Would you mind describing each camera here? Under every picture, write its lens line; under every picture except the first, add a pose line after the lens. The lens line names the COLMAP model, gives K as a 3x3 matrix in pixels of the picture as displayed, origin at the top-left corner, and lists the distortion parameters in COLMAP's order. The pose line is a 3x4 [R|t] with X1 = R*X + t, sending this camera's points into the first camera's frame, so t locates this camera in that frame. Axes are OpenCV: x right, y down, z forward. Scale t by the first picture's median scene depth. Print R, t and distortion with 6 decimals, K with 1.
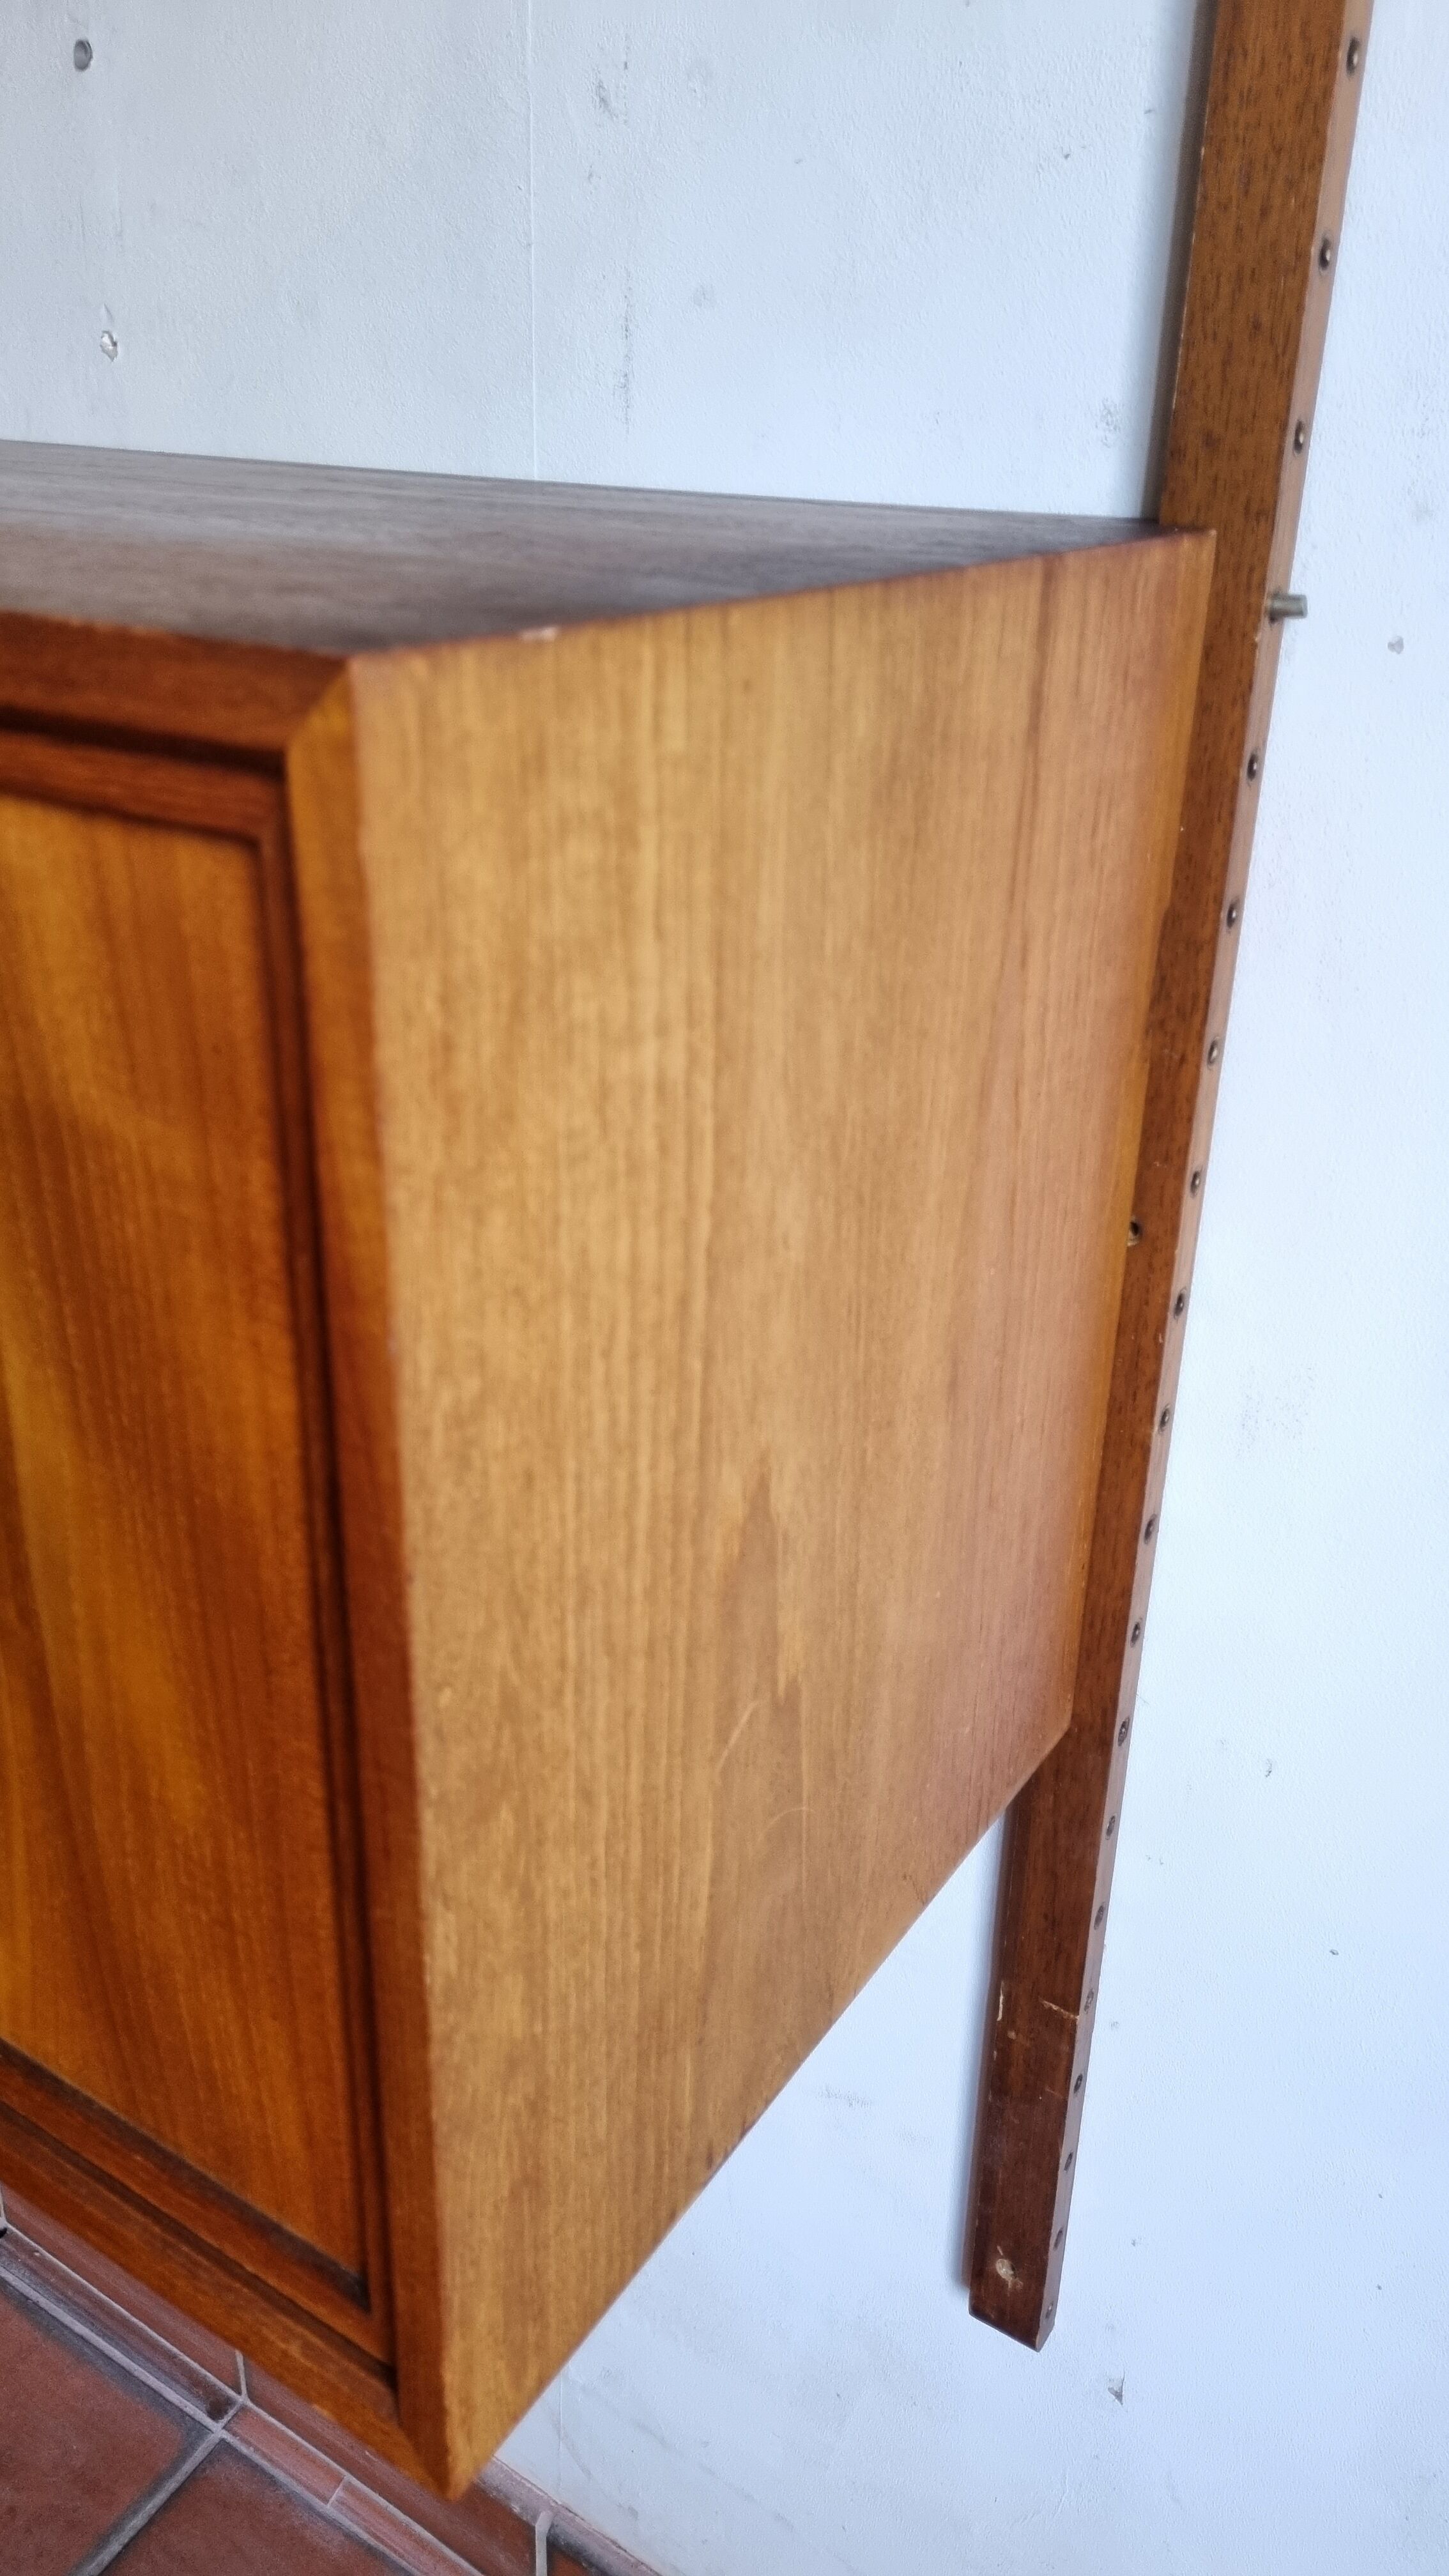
lens RADIAL K [[1977.3, 0, 724.5], [0, 1977.3, 1288.0], [0, 0, 1]] dist [0.041020, -0.006132]
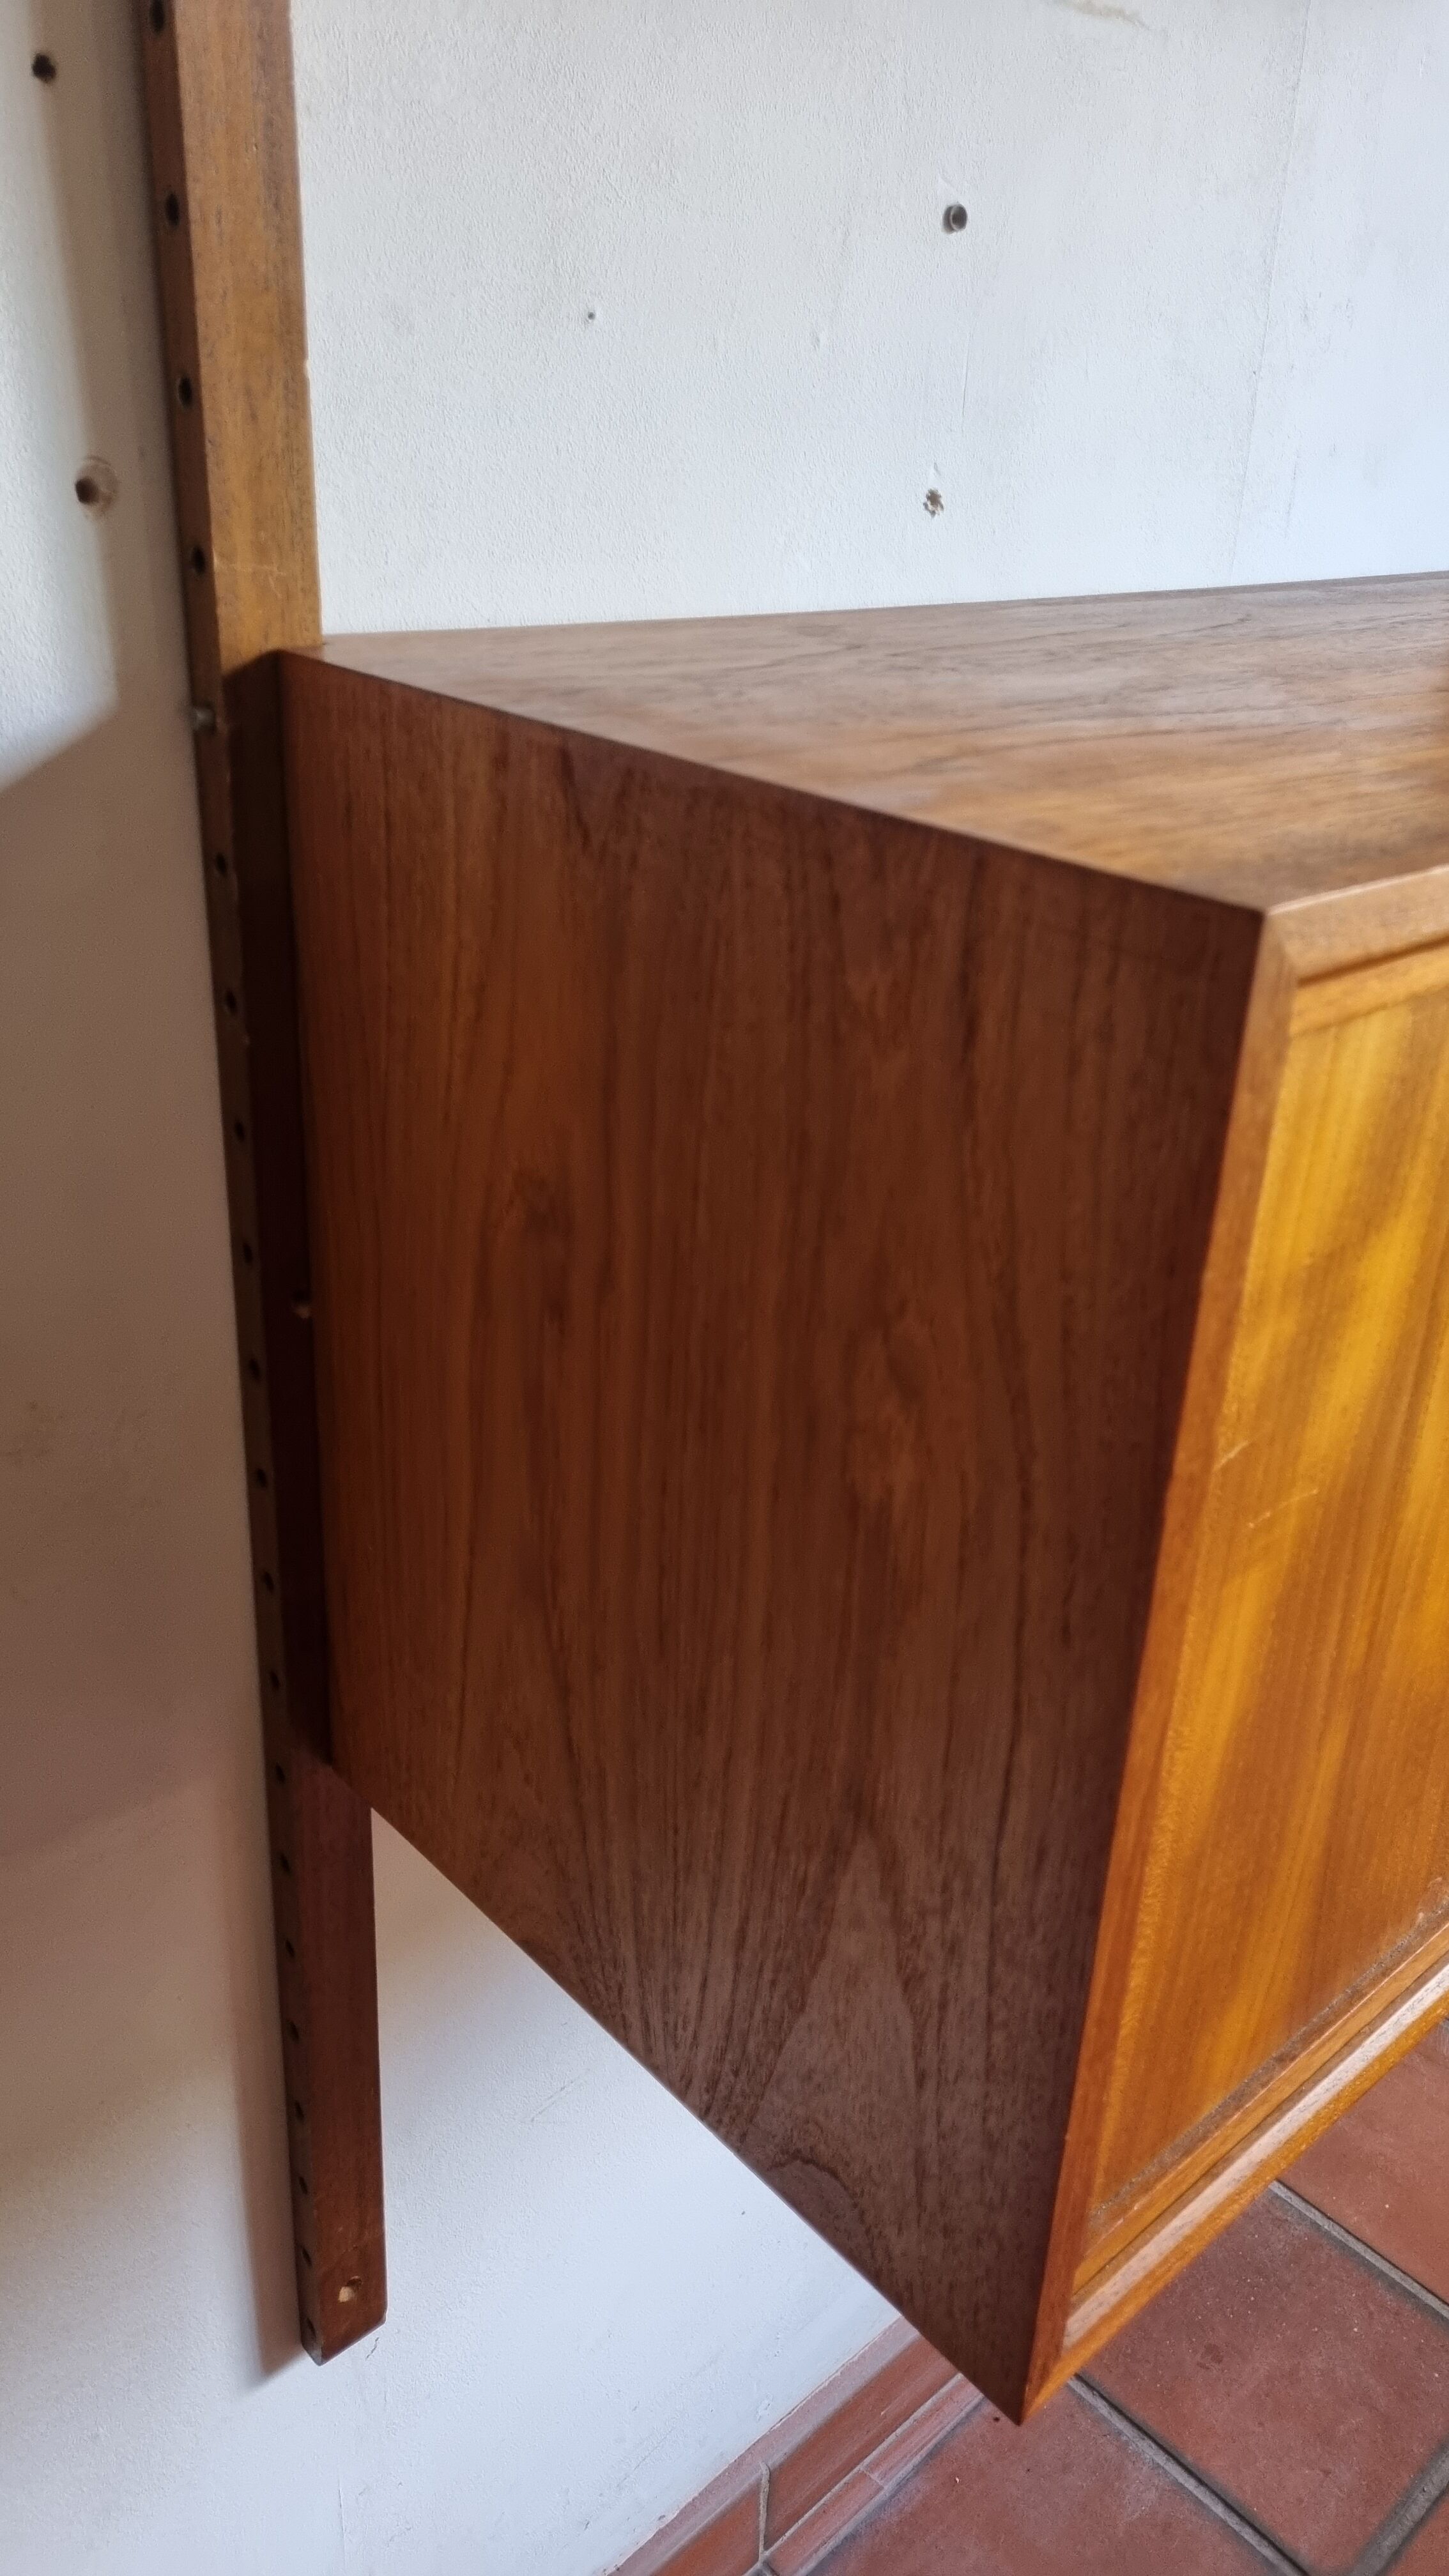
lens RADIAL K [[1973.5, 0, 756.7], [0, 1973.5, 1305.2], [0, 0, 1]] dist [0.045945, -0.013430]
pose [[0.231668, -0.428298, 0.873436, -2.573966], [0.377052, 0.867210, 0.325237, -0.900621], [-0.896751, 0.253984, 0.362395, 1.538854]]
